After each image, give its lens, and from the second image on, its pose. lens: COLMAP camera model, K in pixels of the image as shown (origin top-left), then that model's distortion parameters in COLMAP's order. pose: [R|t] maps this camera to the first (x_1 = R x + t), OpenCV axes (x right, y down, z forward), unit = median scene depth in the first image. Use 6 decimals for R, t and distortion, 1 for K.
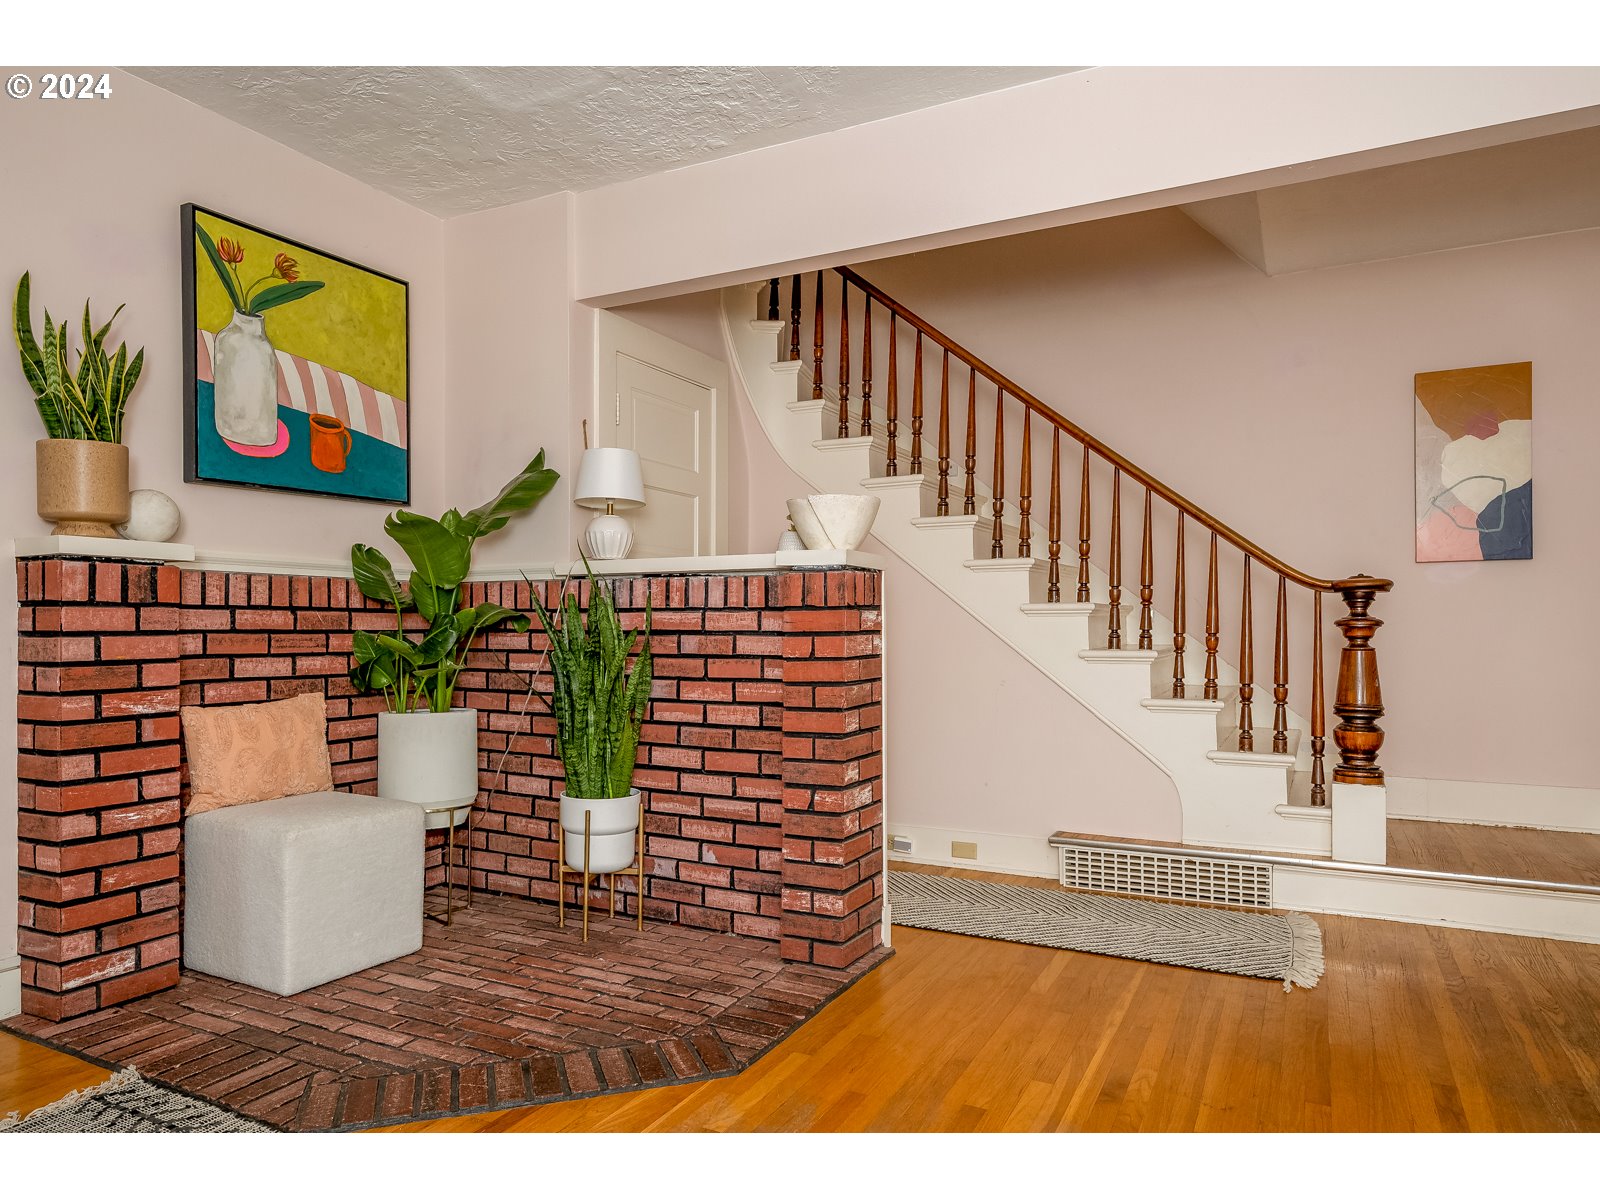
lens RADIAL K [[1010.8, 0, 798.1], [0, 1010.8, 611.4], [0, 0, 1]] dist [-0.000250, 0.001073]
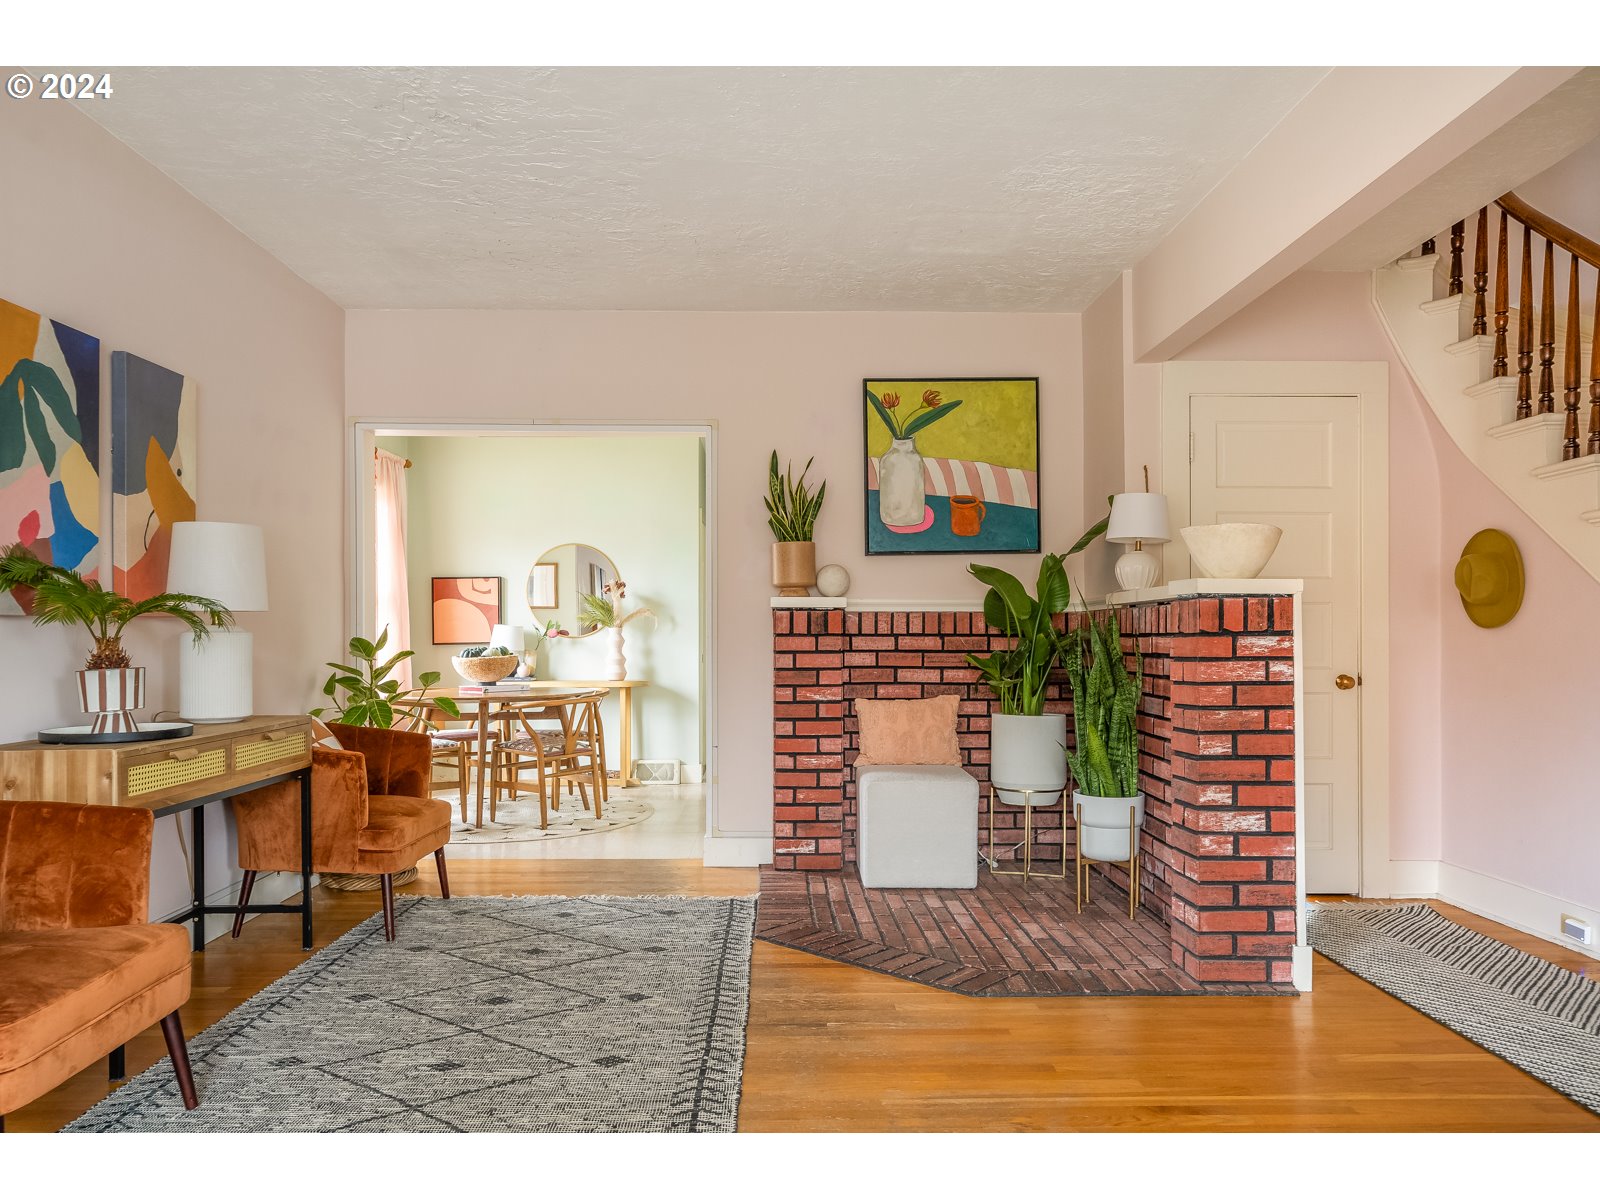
lens RADIAL K [[1082.0, 0, 797.5], [0, 1082.0, 605.5], [0, 0, 1]] dist [-0.000718, 0.001733]
pose [[0.481048, -0.026302, -0.876300, 0.779405], [0.012257, 0.999654, -0.023276, -0.012222], [0.876609, 0.000455, 0.481204, 0.094337]]
